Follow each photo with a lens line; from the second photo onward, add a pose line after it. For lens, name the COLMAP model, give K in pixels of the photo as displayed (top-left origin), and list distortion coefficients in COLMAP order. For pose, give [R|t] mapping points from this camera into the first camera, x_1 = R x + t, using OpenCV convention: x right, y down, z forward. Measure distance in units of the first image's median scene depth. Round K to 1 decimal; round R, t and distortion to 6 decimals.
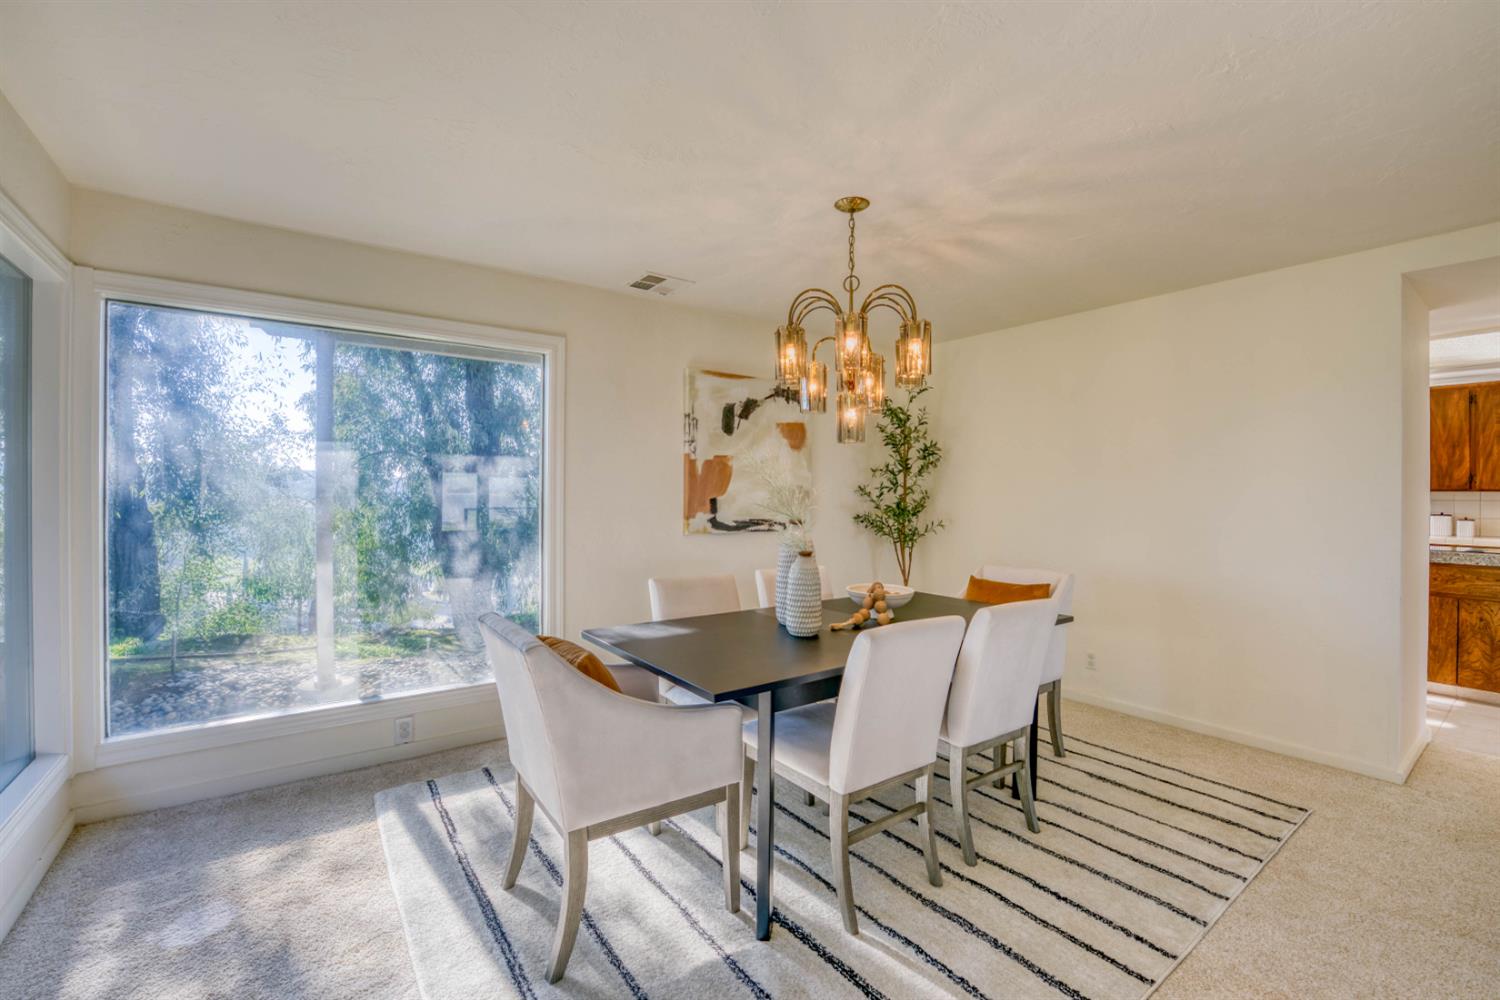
lens RADIAL K [[667.3, 0, 756.1], [0, 667.3, 496.6], [0, 0, 1]] dist [-0.001389, -0.000045]
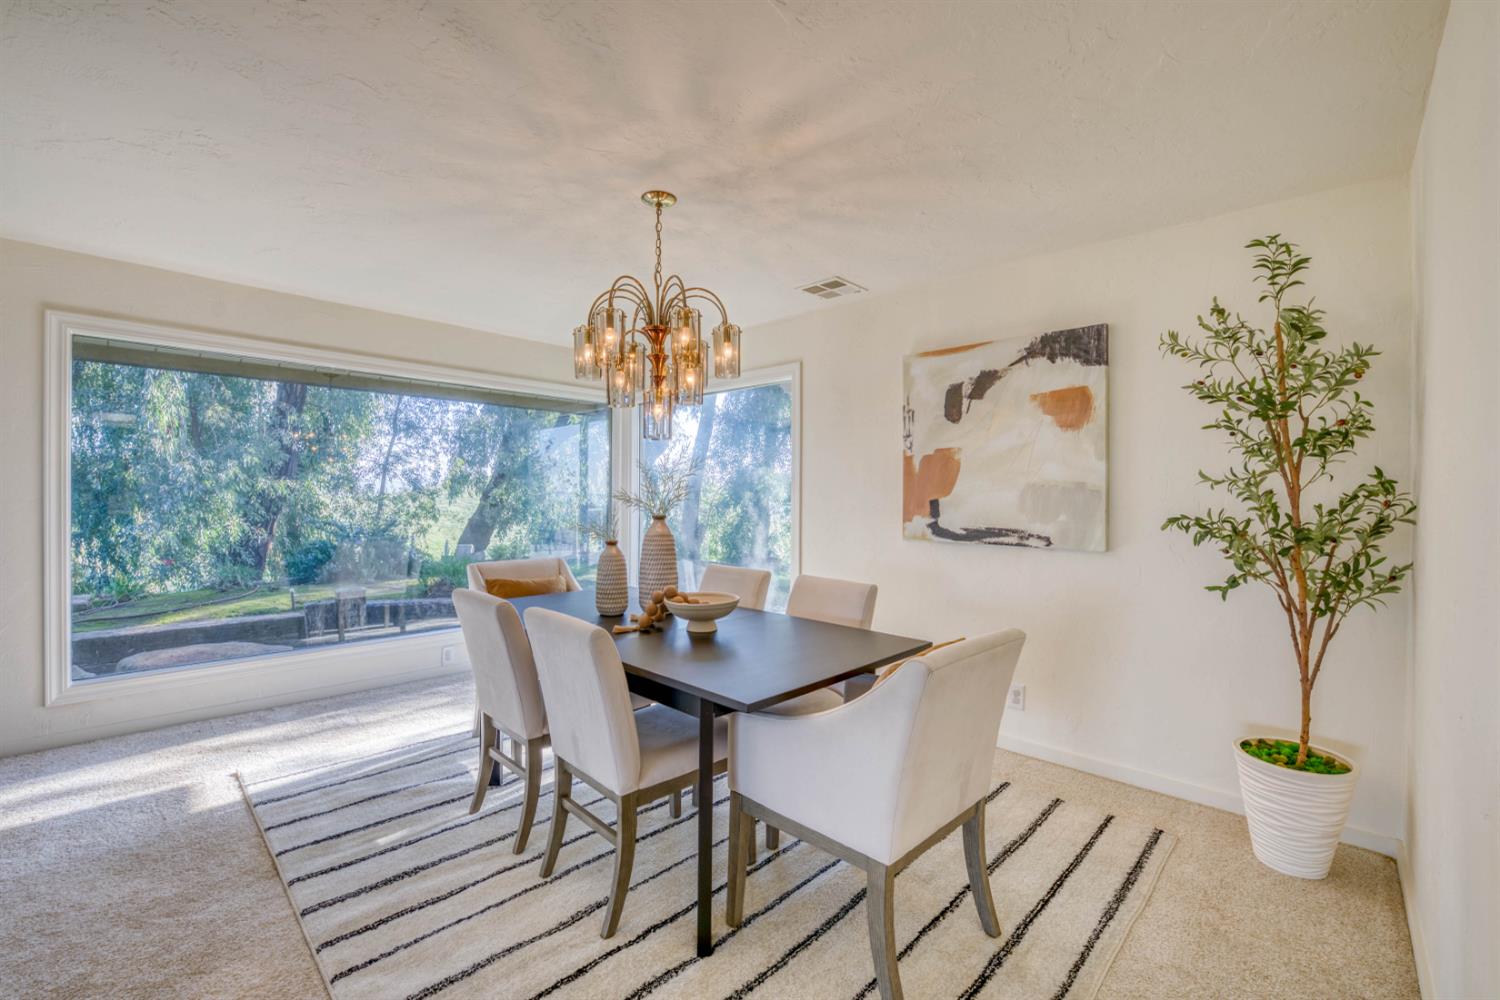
lens RADIAL K [[604.8, 0, 694.9], [0, 604.8, 494.7], [0, 0, 1]] dist [-0.017150, 0.002157]
pose [[0.128332, -0.003438, -0.991725, 0.657758], [-0.012024, 0.999915, -0.005022, 0.003745], [0.991658, 0.012569, 0.128280, 0.598282]]
